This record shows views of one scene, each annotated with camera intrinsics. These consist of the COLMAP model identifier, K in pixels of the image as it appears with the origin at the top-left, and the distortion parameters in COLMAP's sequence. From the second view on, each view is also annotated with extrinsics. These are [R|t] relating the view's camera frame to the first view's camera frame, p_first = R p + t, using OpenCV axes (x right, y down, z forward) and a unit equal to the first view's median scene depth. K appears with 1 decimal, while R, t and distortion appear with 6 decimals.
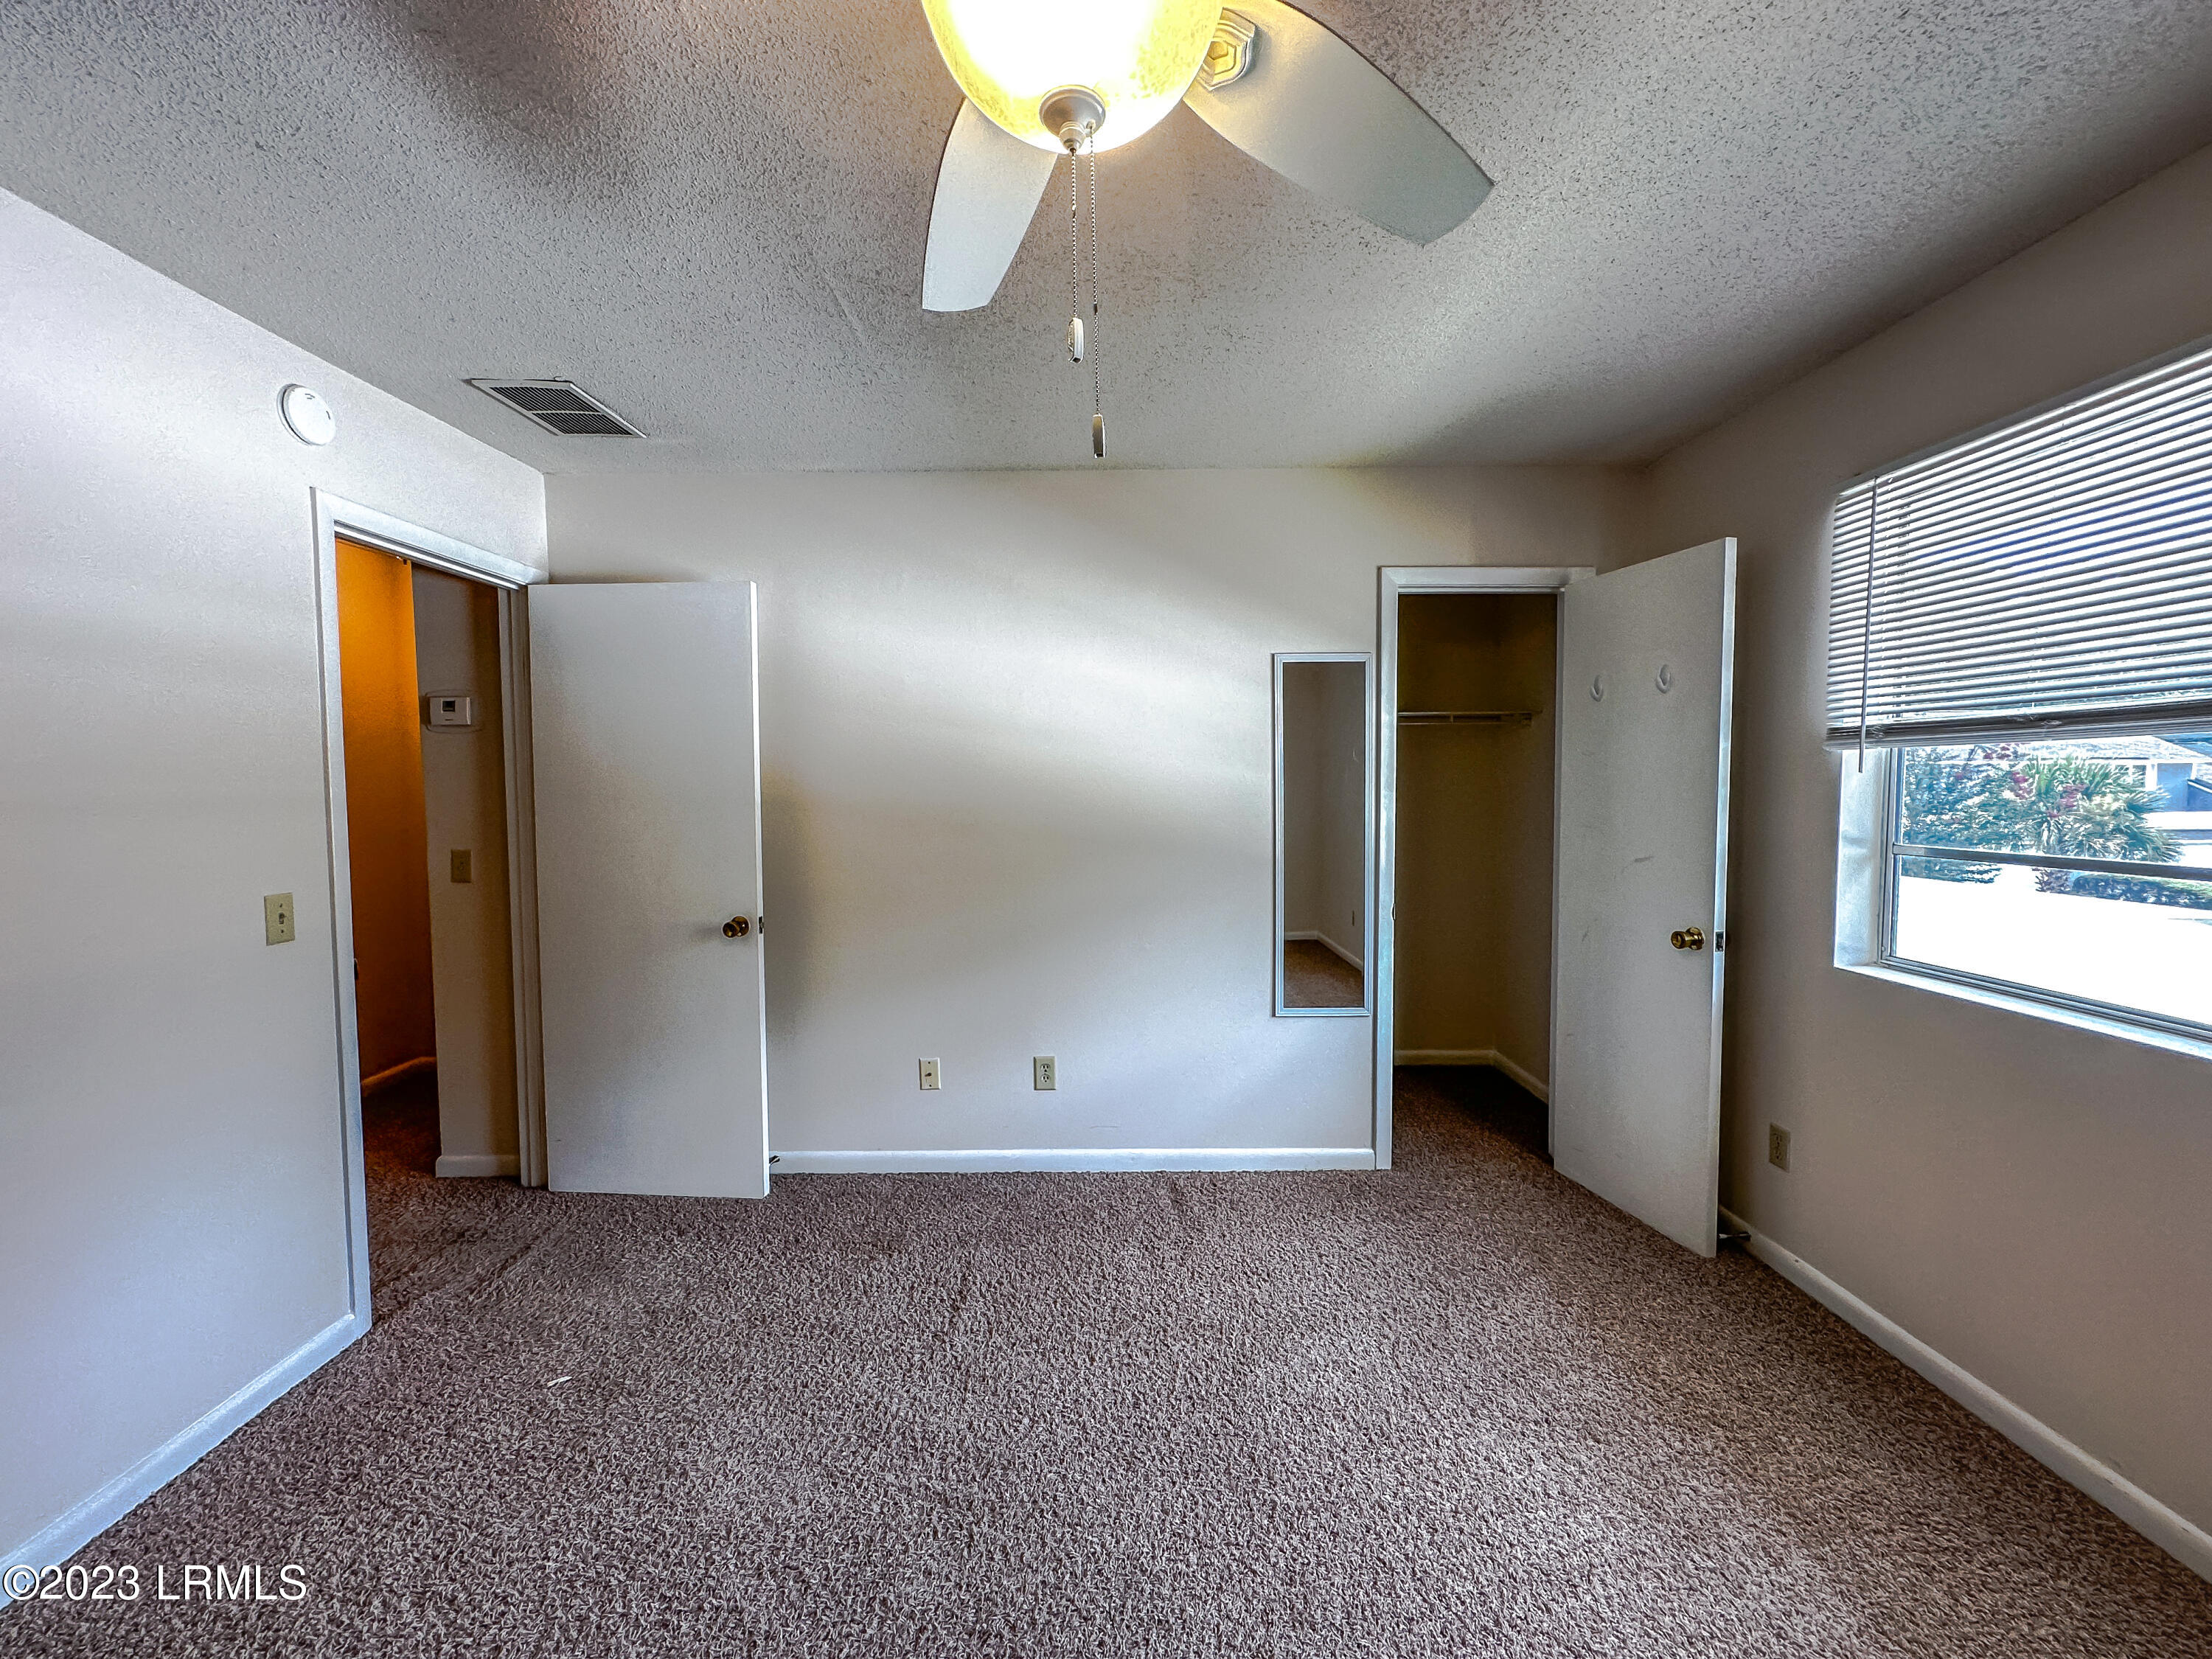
lens RADIAL K [[881.8, 0, 1106.0], [0, 881.8, 829.5], [0, 0, 1]] dist [-0.002128, 0.000601]
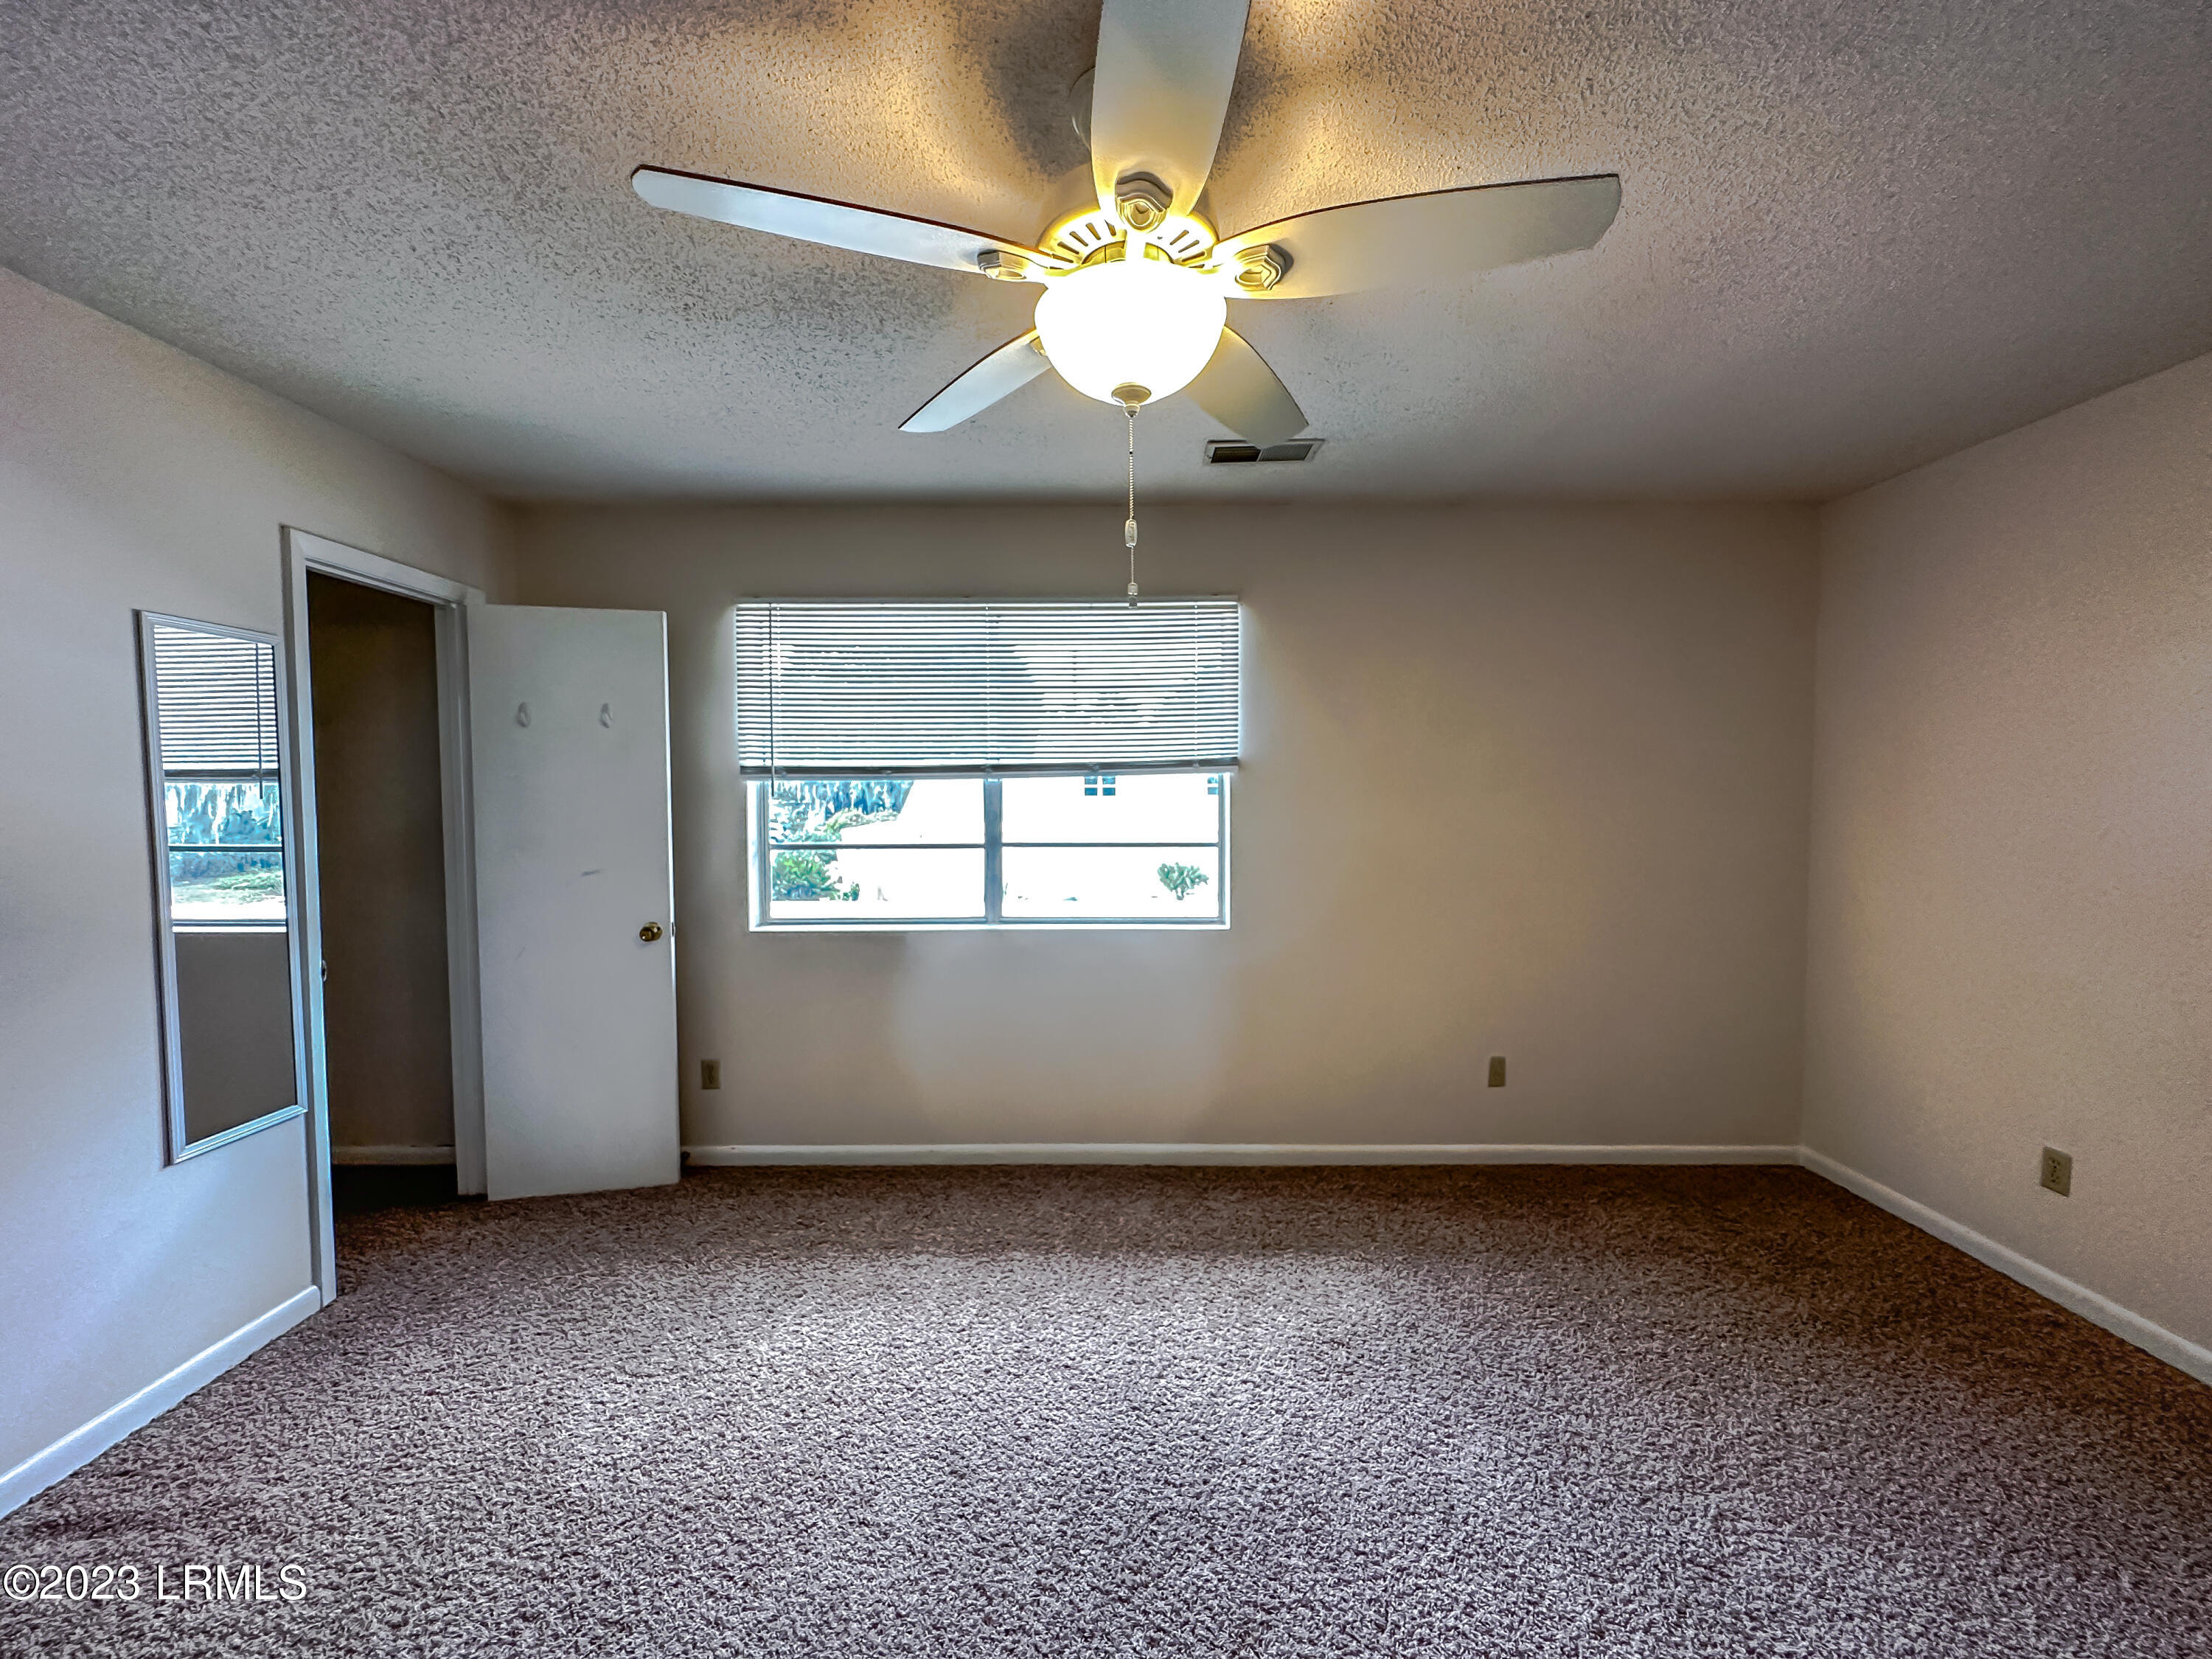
lens RADIAL K [[881.8, 0, 1106.0], [0, 881.8, 829.5], [0, 0, 1]] dist [-0.002128, 0.000601]
pose [[0.009025, -0.035571, 0.999326, -0.481259], [0.057412, 0.997737, 0.034996, -0.021324], [-0.998310, 0.057057, 0.011047, 0.308493]]
